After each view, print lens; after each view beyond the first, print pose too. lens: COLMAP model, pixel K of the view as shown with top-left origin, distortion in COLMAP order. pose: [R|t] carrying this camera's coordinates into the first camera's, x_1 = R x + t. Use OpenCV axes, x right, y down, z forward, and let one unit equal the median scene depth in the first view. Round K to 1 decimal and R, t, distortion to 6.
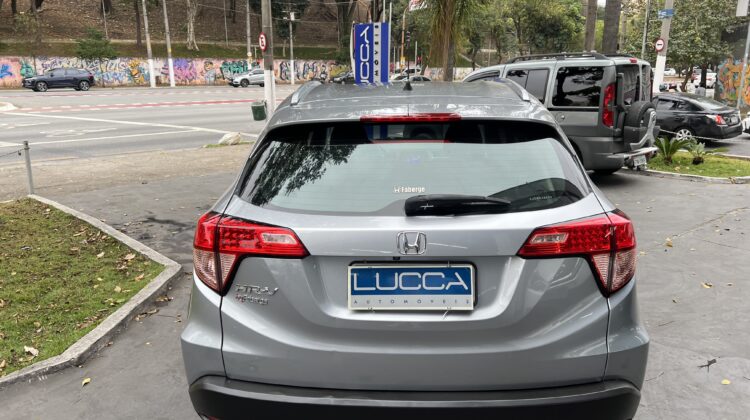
lens RADIAL K [[567.6, 0, 374.6], [0, 567.6, 211.5], [0, 0, 1]] dist [0.034190, -0.034813]
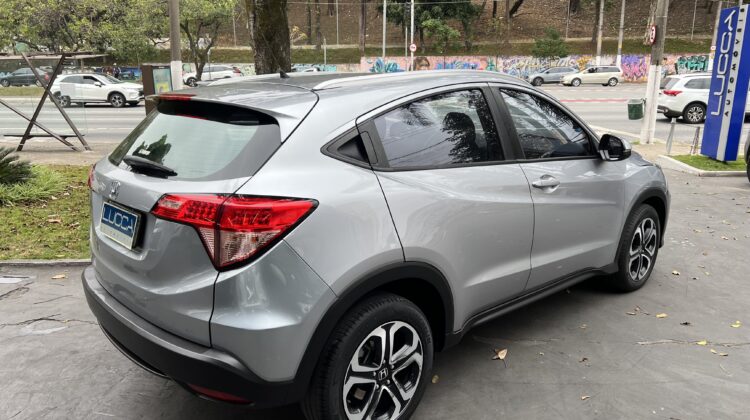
lens RADIAL K [[567.6, 0, 380.3], [0, 567.6, 214.4], [0, 0, 1]] dist [0.034190, -0.034813]
pose [[0.722465, 0.169525, -0.670302, 0.051918], [-0.163345, 0.983881, 0.072775, -0.003178], [0.671835, 0.056913, 0.738511, 0.016161]]
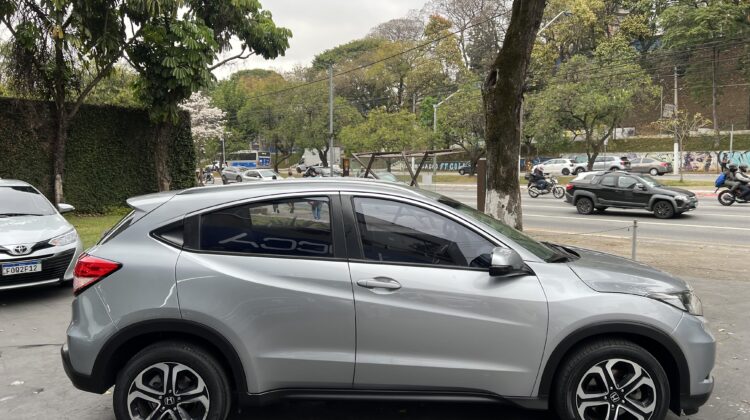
lens RADIAL K [[567.6, 0, 379.8], [0, 567.6, 205.8], [0, 0, 1]] dist [0.034190, -0.034813]
pose [[0.049203, 0.078605, -0.995691, 0.665380], [-0.224466, 0.972267, 0.065663, -0.262239], [0.973239, 0.220268, 0.065483, 0.909463]]
